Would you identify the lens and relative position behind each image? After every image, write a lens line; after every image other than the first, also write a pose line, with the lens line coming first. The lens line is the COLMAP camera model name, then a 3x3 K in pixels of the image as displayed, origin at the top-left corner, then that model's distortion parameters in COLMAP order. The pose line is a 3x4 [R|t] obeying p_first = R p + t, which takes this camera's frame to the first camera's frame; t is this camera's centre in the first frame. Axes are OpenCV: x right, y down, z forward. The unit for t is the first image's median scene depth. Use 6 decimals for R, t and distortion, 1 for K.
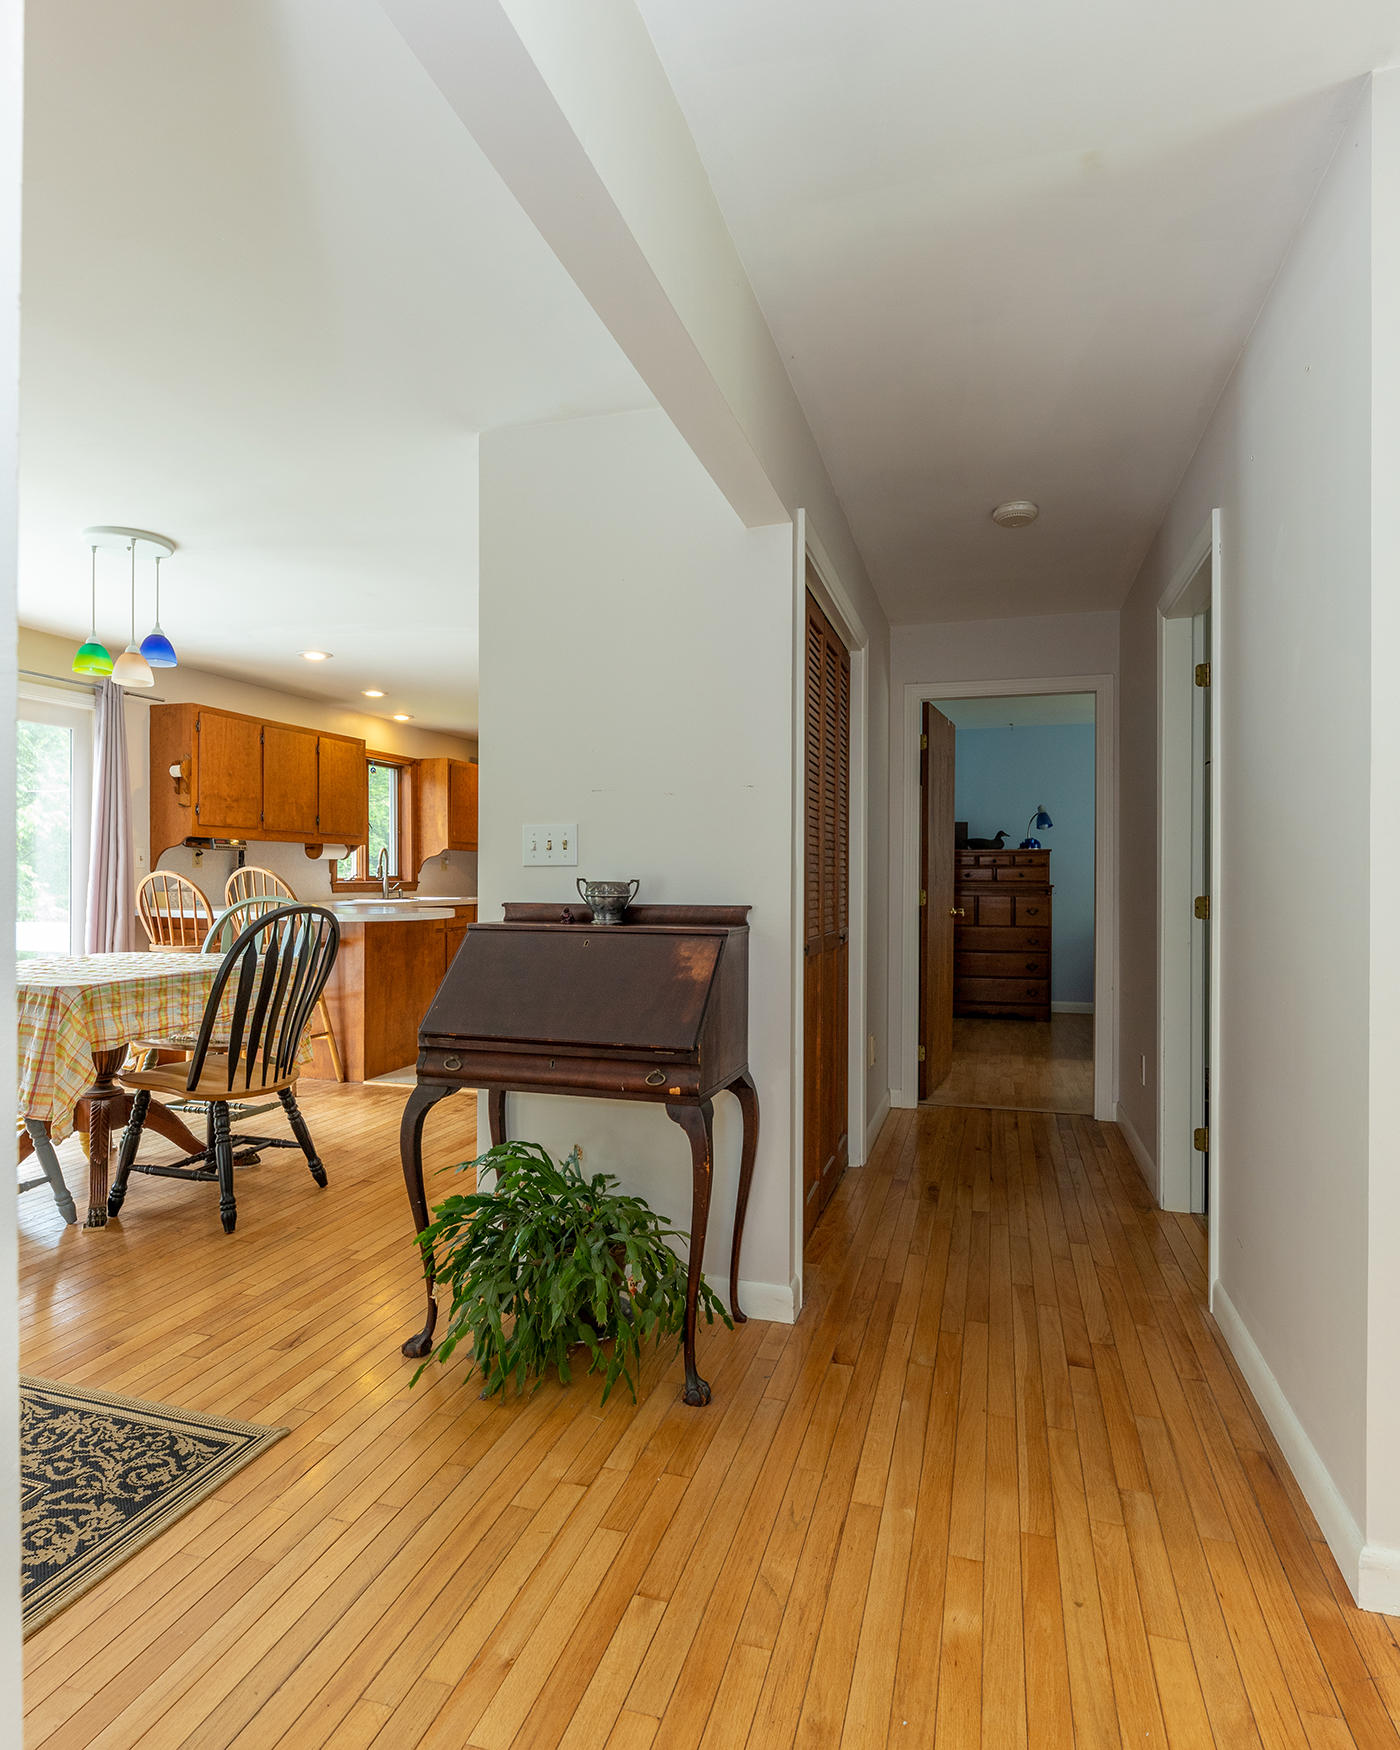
lens RADIAL K [[903.3, 0, 705.1], [0, 903.3, 877.1], [0, 0, 1]] dist [0.004805, 0.000349]
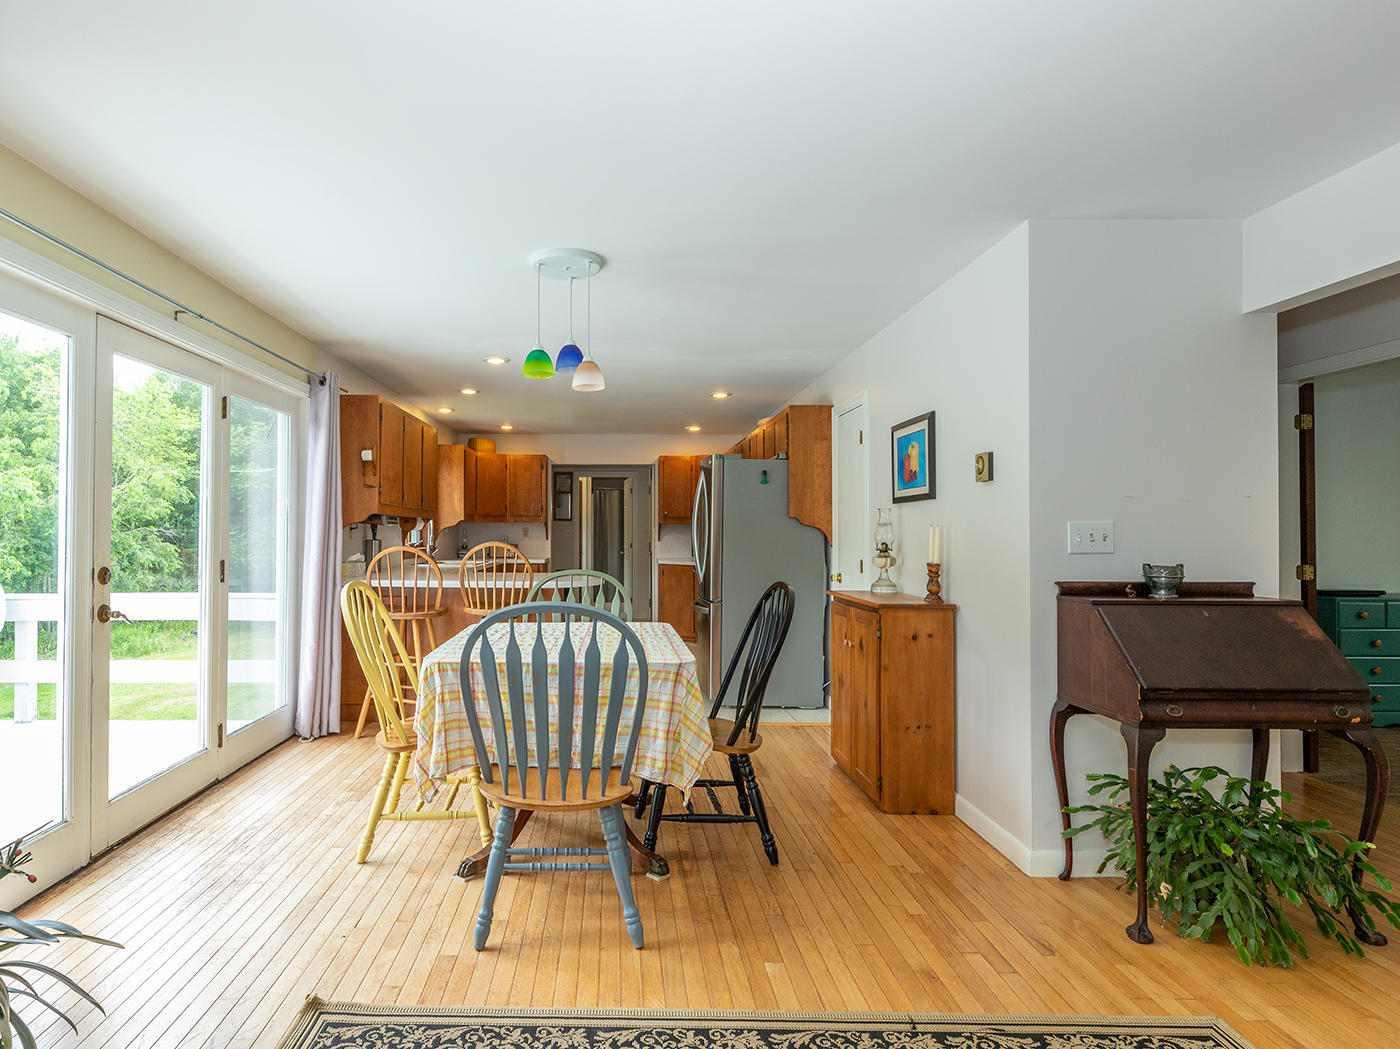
lens RADIAL K [[678.5, 0, 700.2], [0, 678.5, 524.7], [0, 0, 1]] dist [0.000120, 0.000074]
pose [[0.963866, 0.001436, 0.266383, -0.992373], [0.003095, 0.999858, -0.016588, -0.039320], [-0.266369, 0.016813, 0.963724, 0.195864]]
